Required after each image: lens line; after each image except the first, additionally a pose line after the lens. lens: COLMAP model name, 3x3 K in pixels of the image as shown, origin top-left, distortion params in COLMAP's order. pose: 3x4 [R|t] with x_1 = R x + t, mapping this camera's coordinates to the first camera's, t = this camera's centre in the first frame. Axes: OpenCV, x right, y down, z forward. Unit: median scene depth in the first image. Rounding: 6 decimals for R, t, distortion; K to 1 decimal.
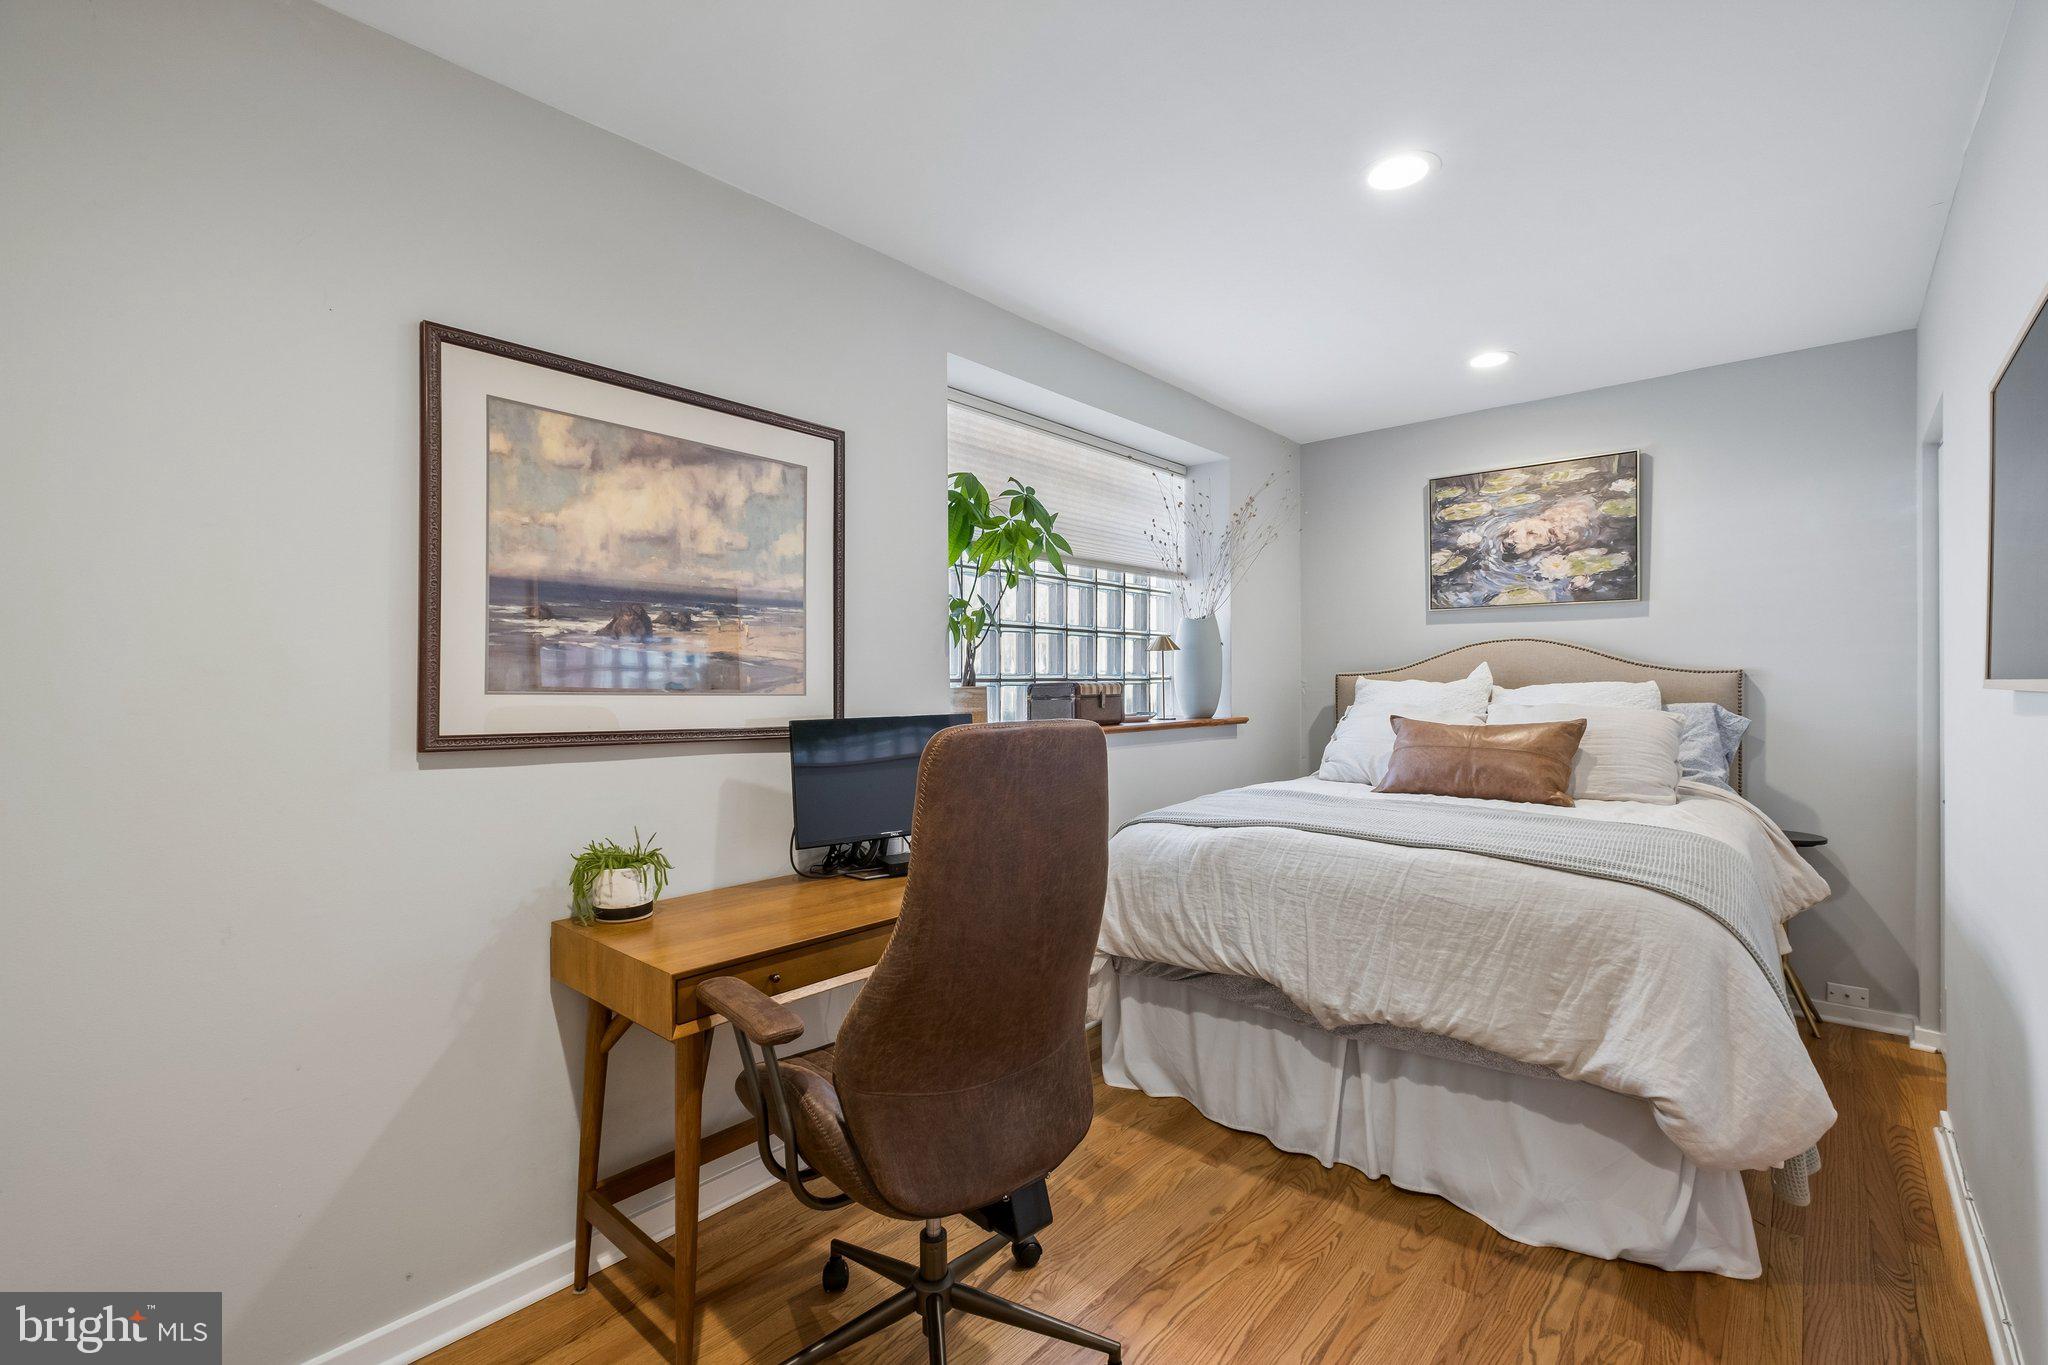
lens RADIAL K [[902.9, 0, 1020.1], [0, 902.9, 683.6], [0, 0, 1]] dist [-0.002659, 0.000444]
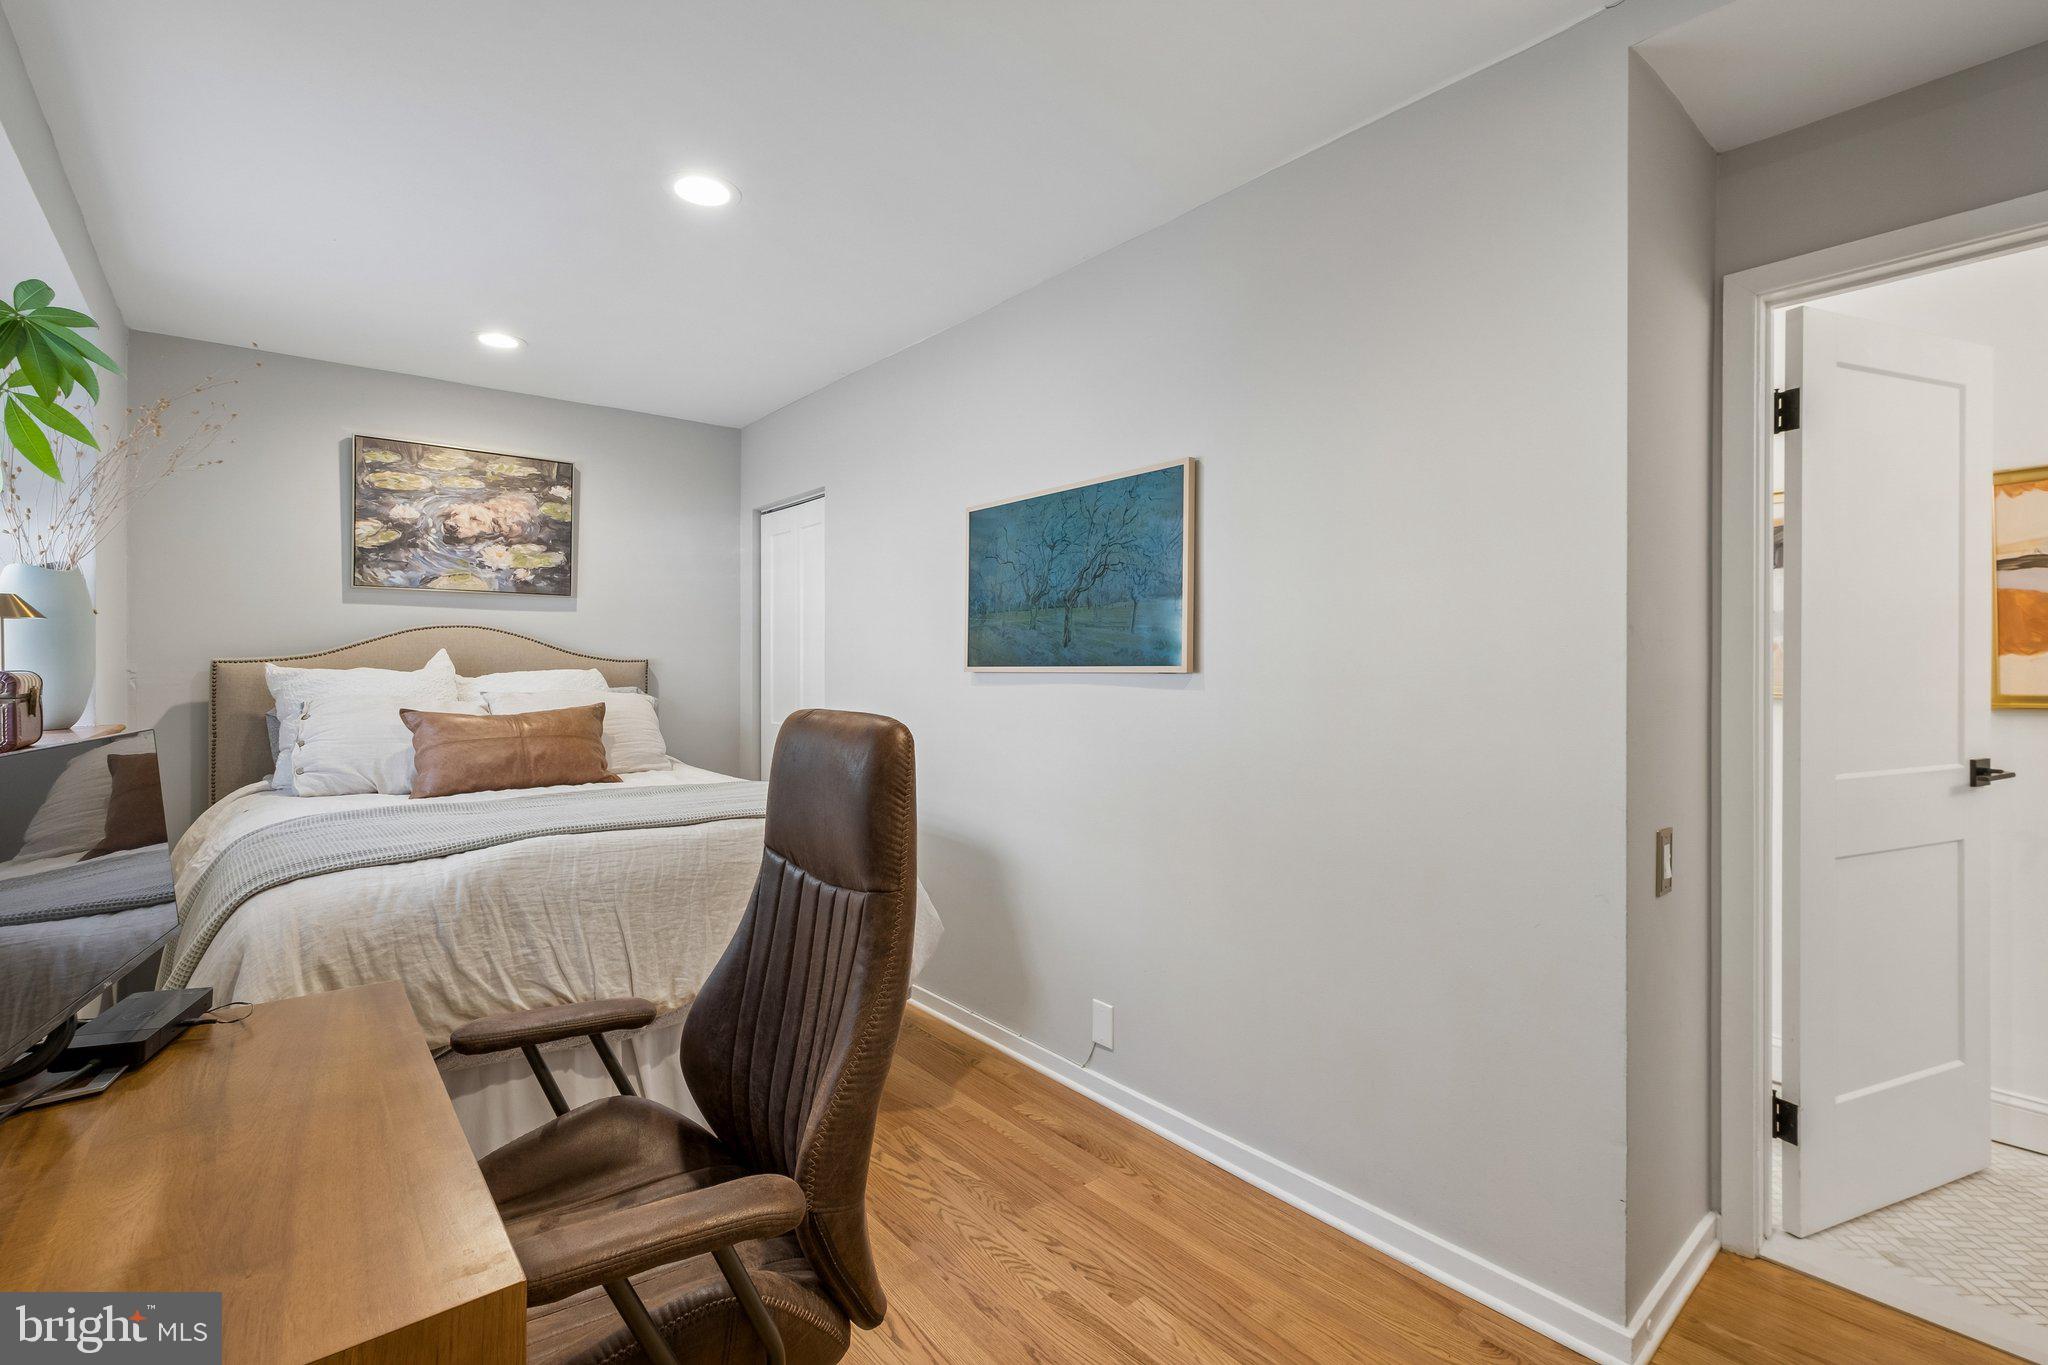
lens RADIAL K [[902.9, 0, 1017.3], [0, 902.9, 671.5], [0, 0, 1]] dist [-0.002659, 0.000444]
pose [[0.163059, -0.003756, 0.986609, -0.316470], [0.004845, 0.999984, 0.003006, -0.000272], [-0.986604, 0.004290, 0.163075, 0.259597]]
